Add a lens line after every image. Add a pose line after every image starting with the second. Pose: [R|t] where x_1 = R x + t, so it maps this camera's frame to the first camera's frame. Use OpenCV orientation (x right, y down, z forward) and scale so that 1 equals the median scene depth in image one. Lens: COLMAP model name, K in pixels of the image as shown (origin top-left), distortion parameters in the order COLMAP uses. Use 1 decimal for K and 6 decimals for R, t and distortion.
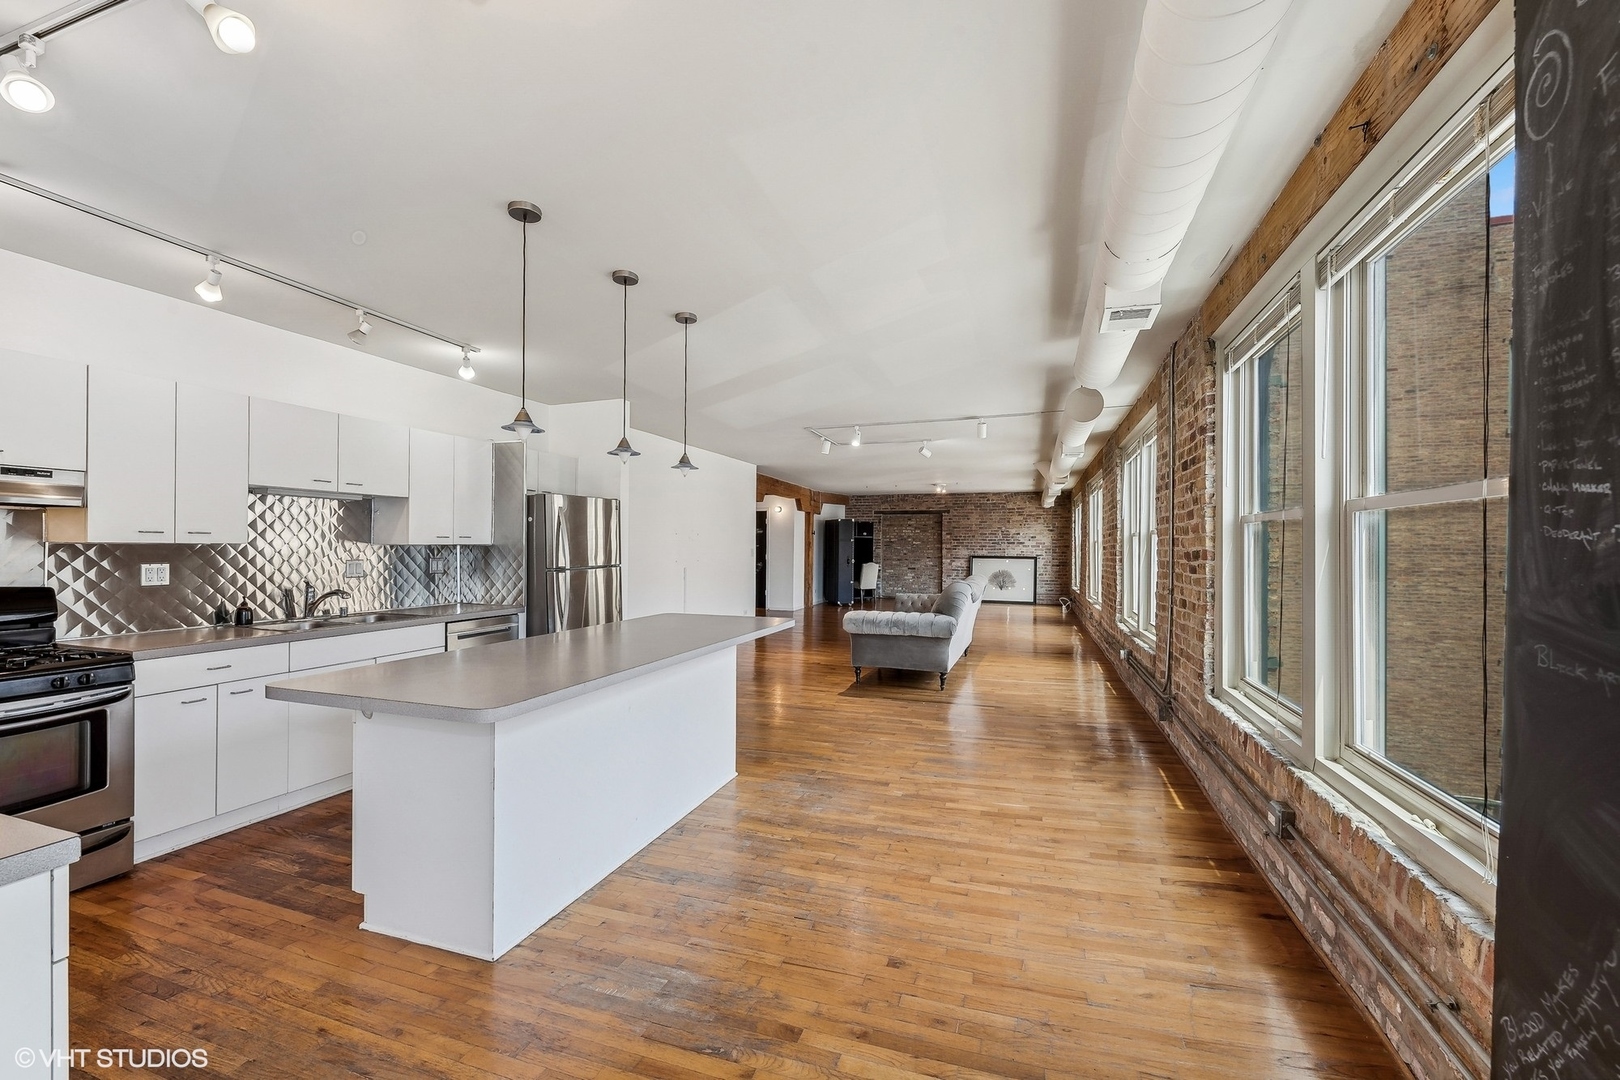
lens RADIAL K [[664.1, 0, 820.2], [0, 664.1, 543.7], [0, 0, 1]] dist [-0.003383, -0.003377]
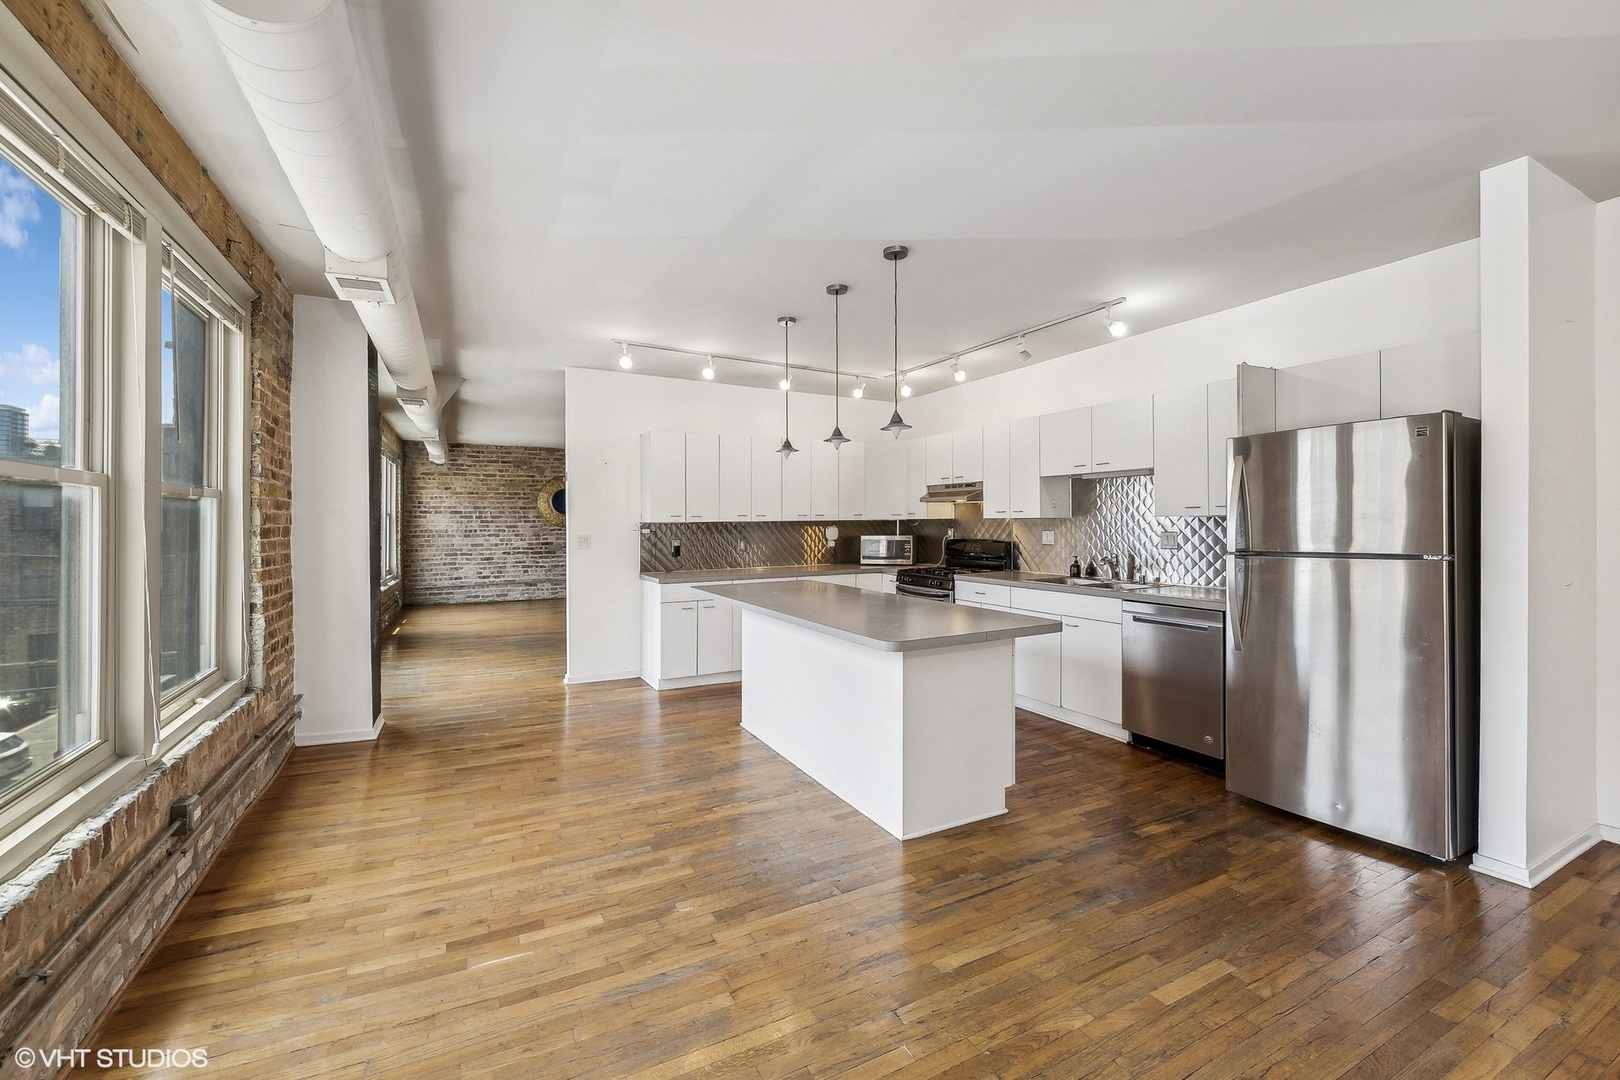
lens RADIAL K [[664.1, 0, 800.1], [0, 664.1, 523.2], [0, 0, 1]] dist [-0.003383, -0.003377]
pose [[-0.712997, 0.007075, -0.701131, 0.629012], [0.017874, 0.999808, -0.008088, 0.014240], [0.700939, -0.018299, -0.712986, 2.000341]]
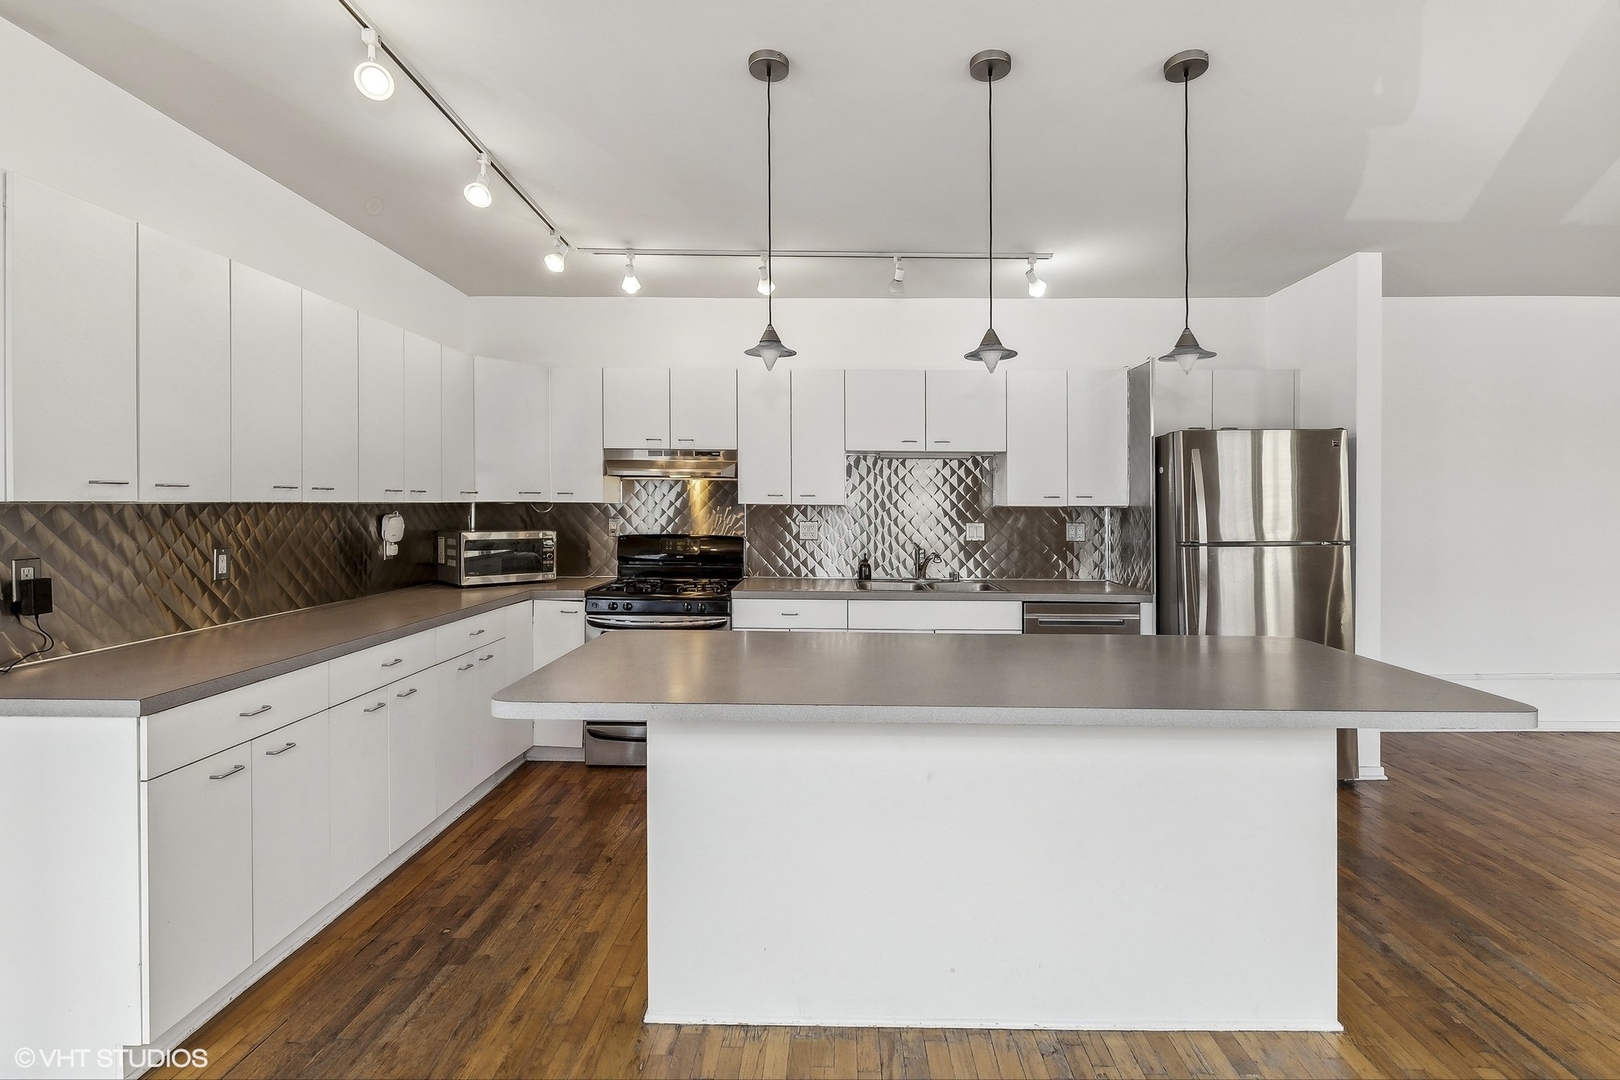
lens RADIAL K [[728.0, 0, 822.5], [0, 728.0, 509.9], [0, 0, 1]] dist [-0.000335, 0.000143]
pose [[0.290646, 0.005919, -0.956812, 0.328826], [0.006539, 0.999945, 0.008172, -0.004803], [0.956808, -0.008632, 0.290591, 0.742789]]
